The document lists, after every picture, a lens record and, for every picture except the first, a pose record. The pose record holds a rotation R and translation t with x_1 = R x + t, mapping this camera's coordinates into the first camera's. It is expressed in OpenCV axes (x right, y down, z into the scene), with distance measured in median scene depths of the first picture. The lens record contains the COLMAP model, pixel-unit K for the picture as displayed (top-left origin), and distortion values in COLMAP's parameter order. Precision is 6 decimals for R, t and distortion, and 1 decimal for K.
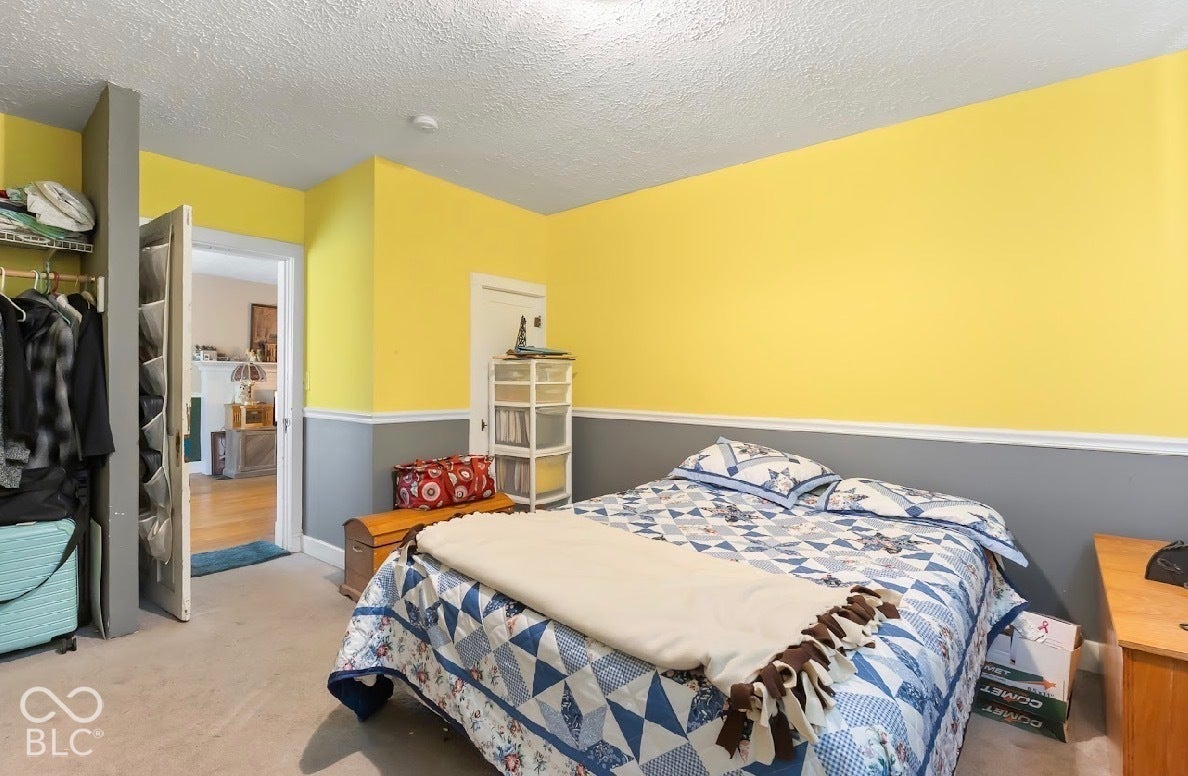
lens RADIAL K [[549.5, 0, 594.2], [0, 549.5, 376.1], [0, 0, 1]] dist [0.001140, 0.000232]
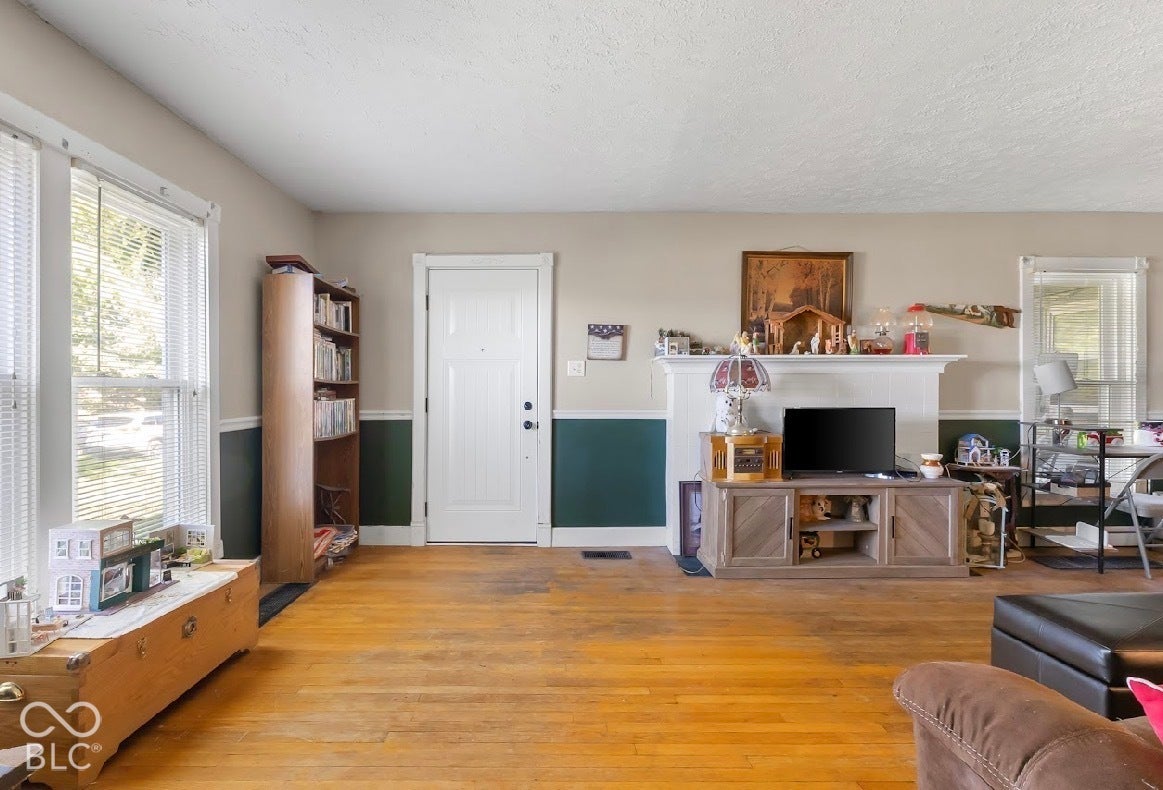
lens RADIAL K [[551.4, 0, 555.6], [0, 551.4, 394.8], [0, 0, 1]] dist [-0.000793, -0.000002]
pose [[0.640297, 0.001773, -0.768125, -0.338024], [0.002022, 0.999990, 0.003994, 0.011411], [0.768125, -0.004111, 0.640287, 0.531211]]
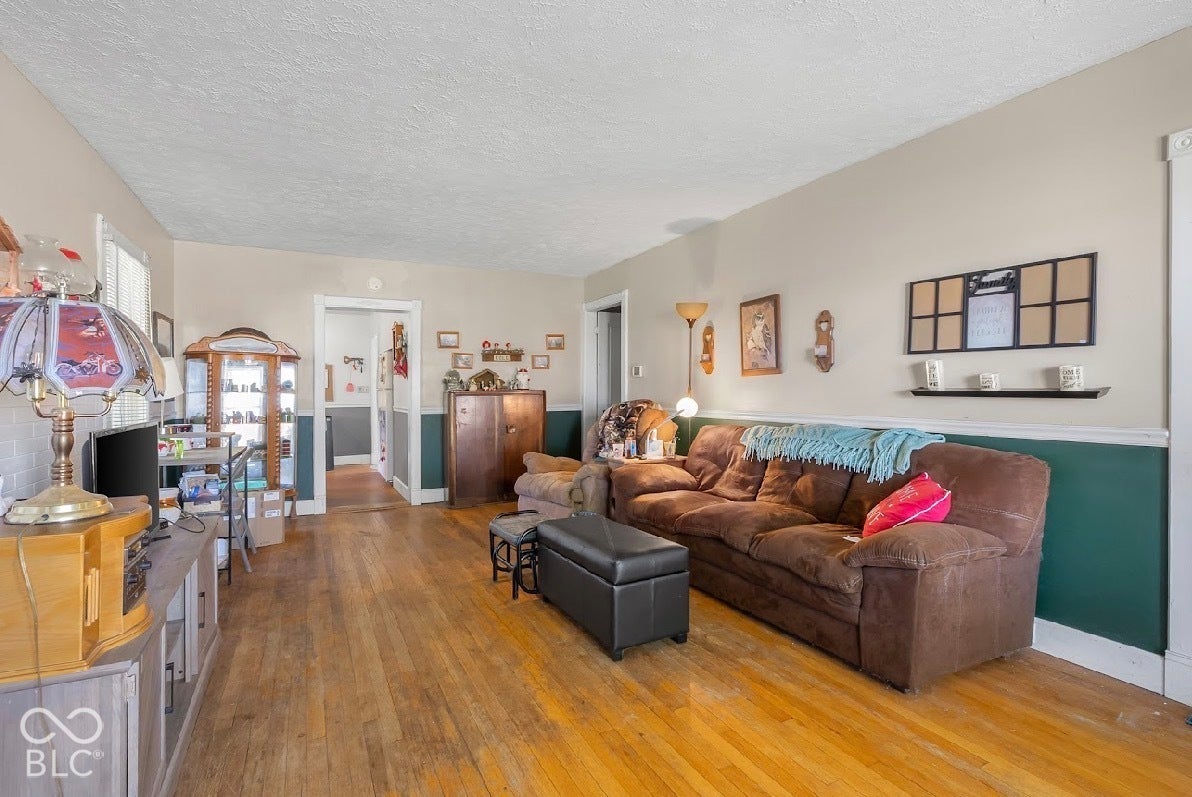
lens RADIAL K [[555.7, 0, 596.0], [0, 555.7, 398.5], [0, 0, 1]] dist [0.000031, 0.000034]
pose [[0.372004, -0.008316, 0.928194, -0.733387], [-0.002488, 0.999947, 0.009956, 0.009346], [-0.928228, -0.006012, 0.371964, 0.761534]]
